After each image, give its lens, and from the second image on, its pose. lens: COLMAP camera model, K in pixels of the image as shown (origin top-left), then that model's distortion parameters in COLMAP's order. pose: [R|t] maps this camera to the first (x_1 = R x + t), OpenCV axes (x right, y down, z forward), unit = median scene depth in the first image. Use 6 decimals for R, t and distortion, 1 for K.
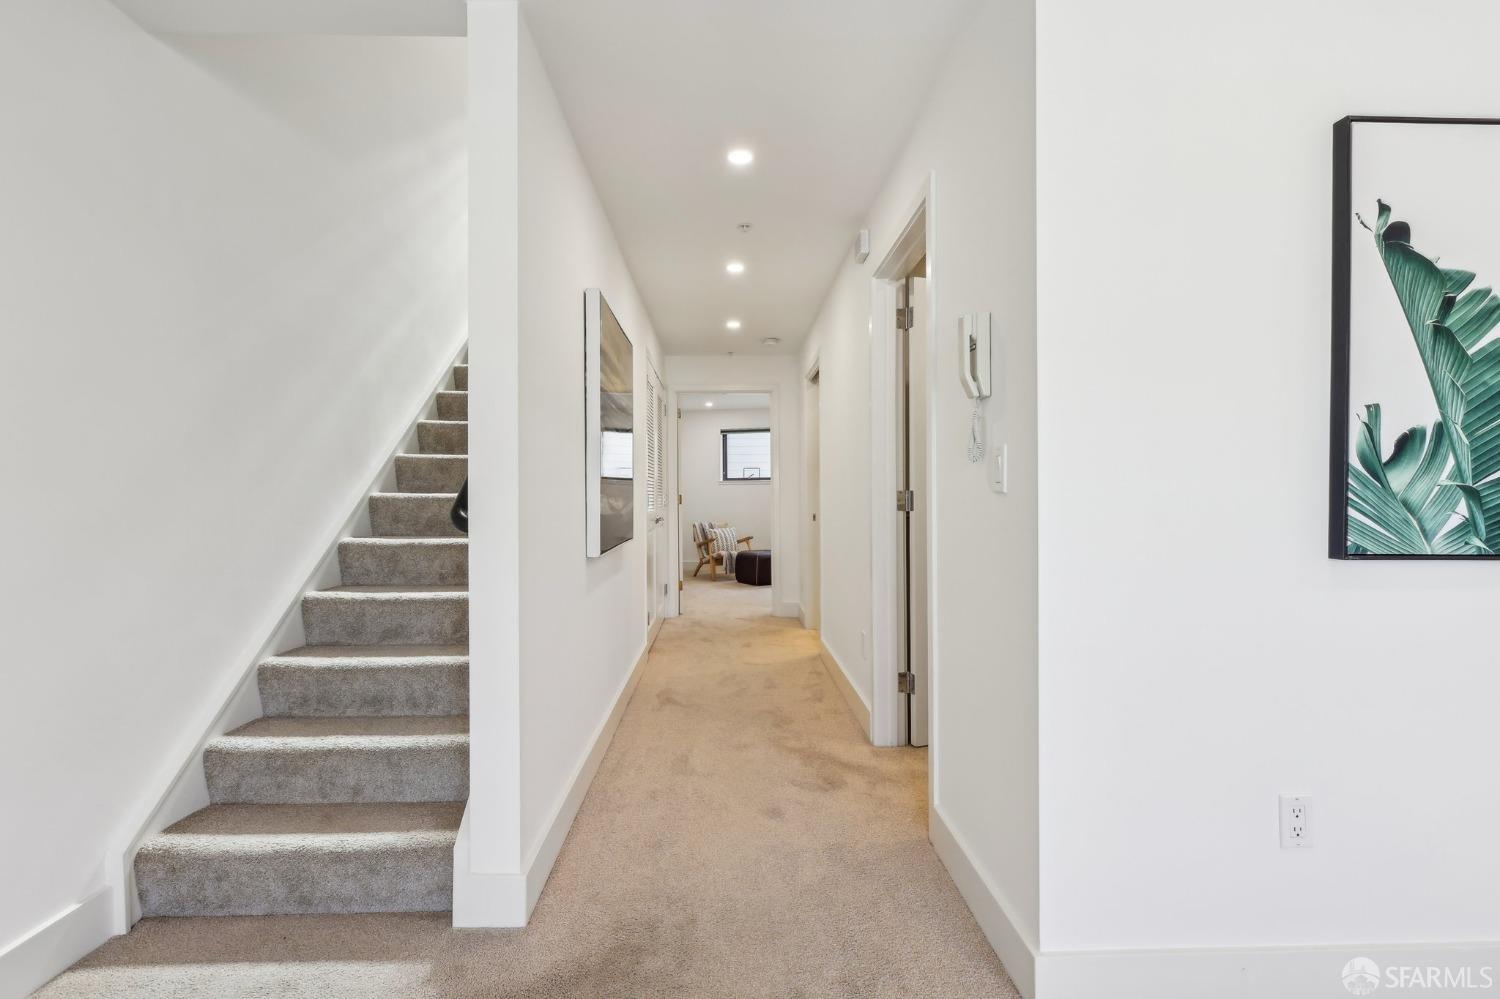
lens RADIAL K [[697.7, 0, 746.5], [0, 697.7, 505.0], [0, 0, 1]] dist [-0.002237, 0.001135]
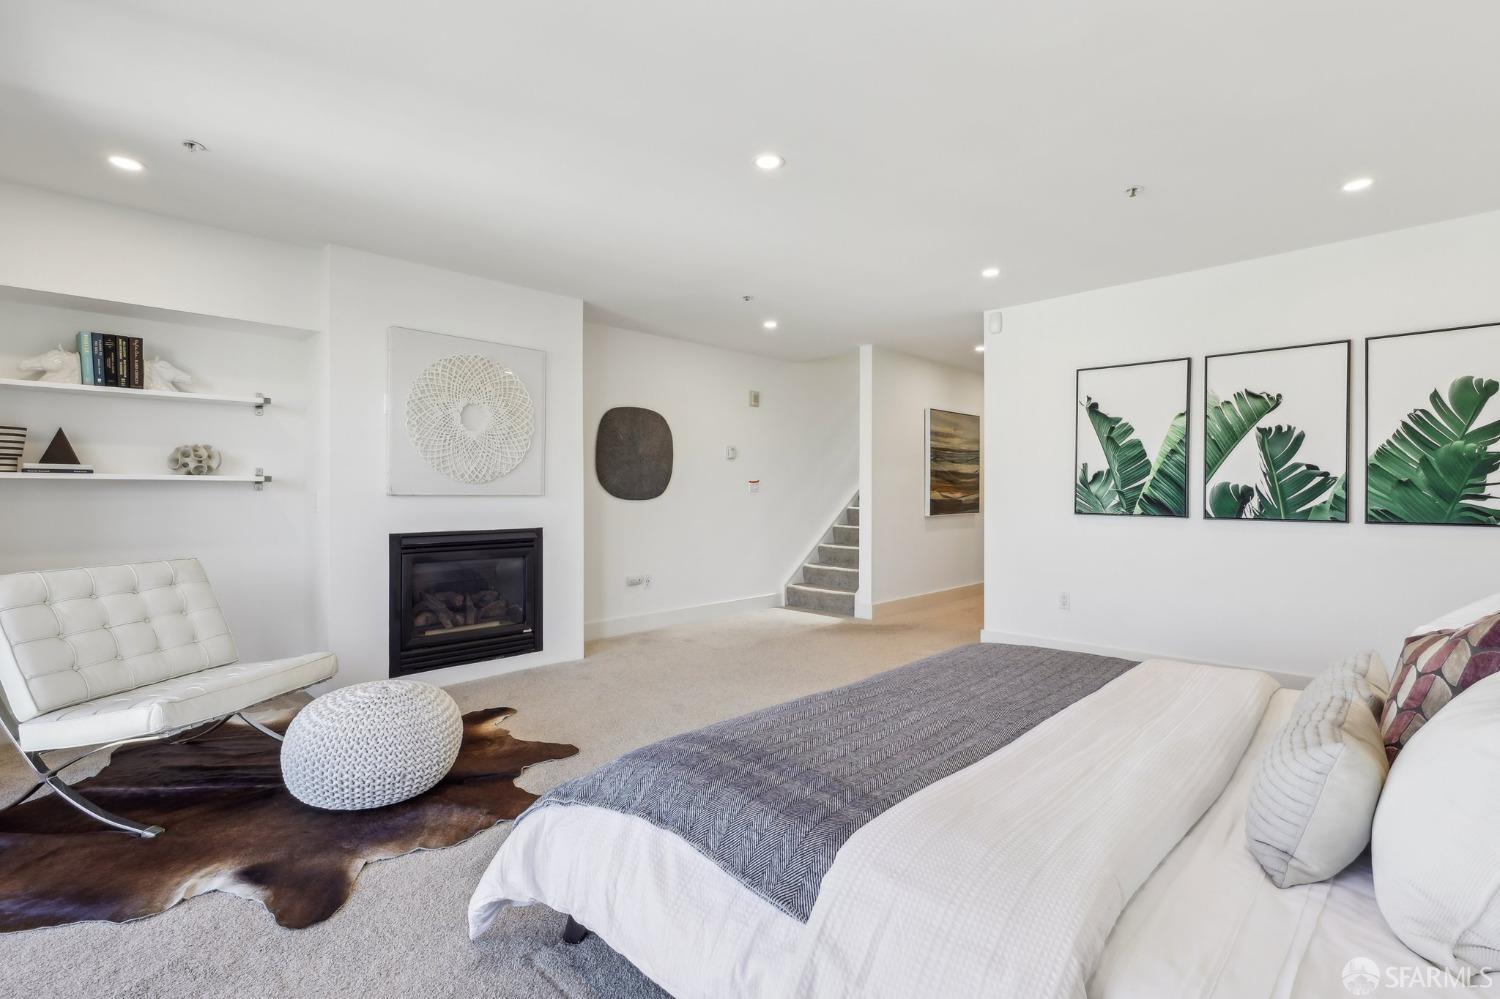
lens RADIAL K [[697.7, 0, 743.9], [0, 697.7, 500.6], [0, 0, 1]] dist [-0.002237, 0.001135]
pose [[0.684376, 0.015480, -0.728965, 2.091575], [-0.016030, 0.999852, 0.006183, 0.021946], [0.728953, 0.007453, 0.684523, -2.150574]]
